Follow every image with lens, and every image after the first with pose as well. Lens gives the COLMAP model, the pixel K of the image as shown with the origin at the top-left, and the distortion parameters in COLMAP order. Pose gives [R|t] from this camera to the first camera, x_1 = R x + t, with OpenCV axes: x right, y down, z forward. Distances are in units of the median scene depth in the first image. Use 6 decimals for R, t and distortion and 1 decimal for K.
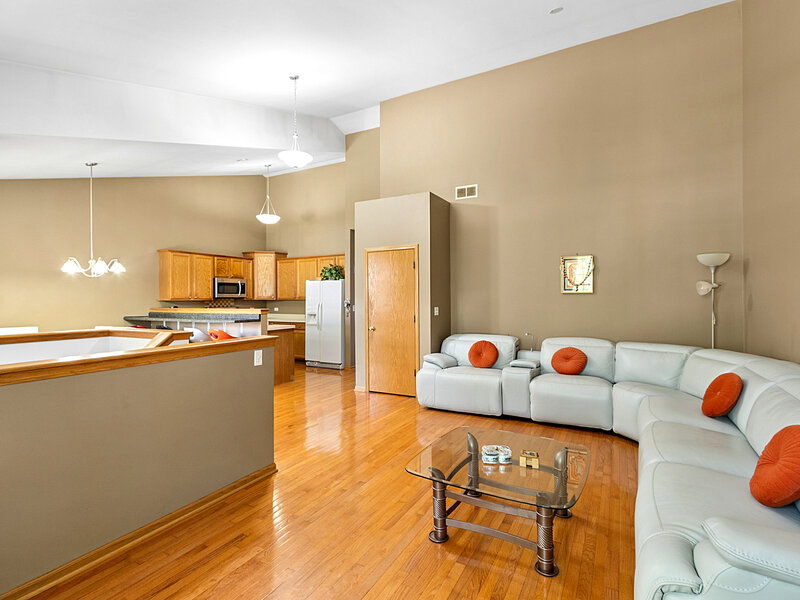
lens RADIAL K [[397.0, 0, 404.0], [0, 397.0, 299.7], [0, 0, 1]] dist [0.009614, -0.001862]
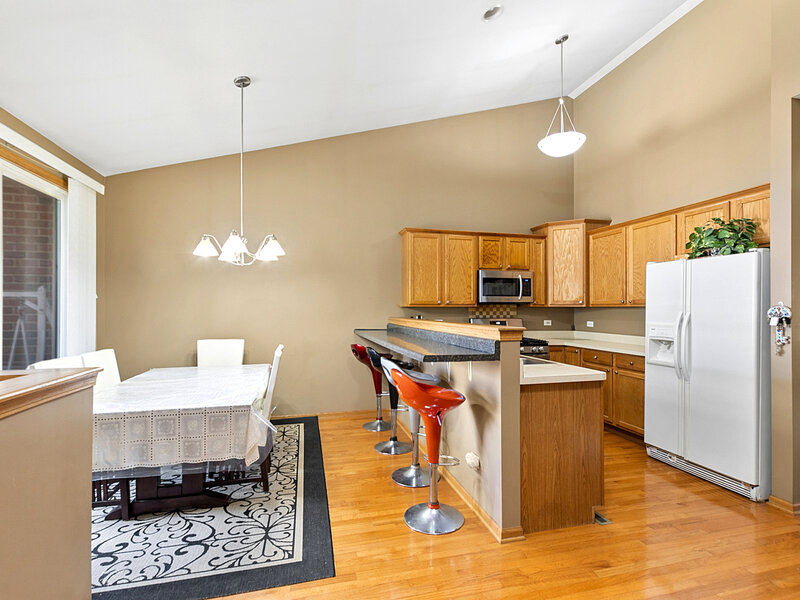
lens RADIAL K [[397.0, 0, 406.8], [0, 397.0, 306.3], [0, 0, 1]] dist [0.009614, -0.001862]
pose [[0.691385, 0.001867, -0.722484, -0.109081], [-0.007045, 0.999967, -0.004158, 0.003845], [0.722452, 0.007965, 0.691375, 0.493943]]
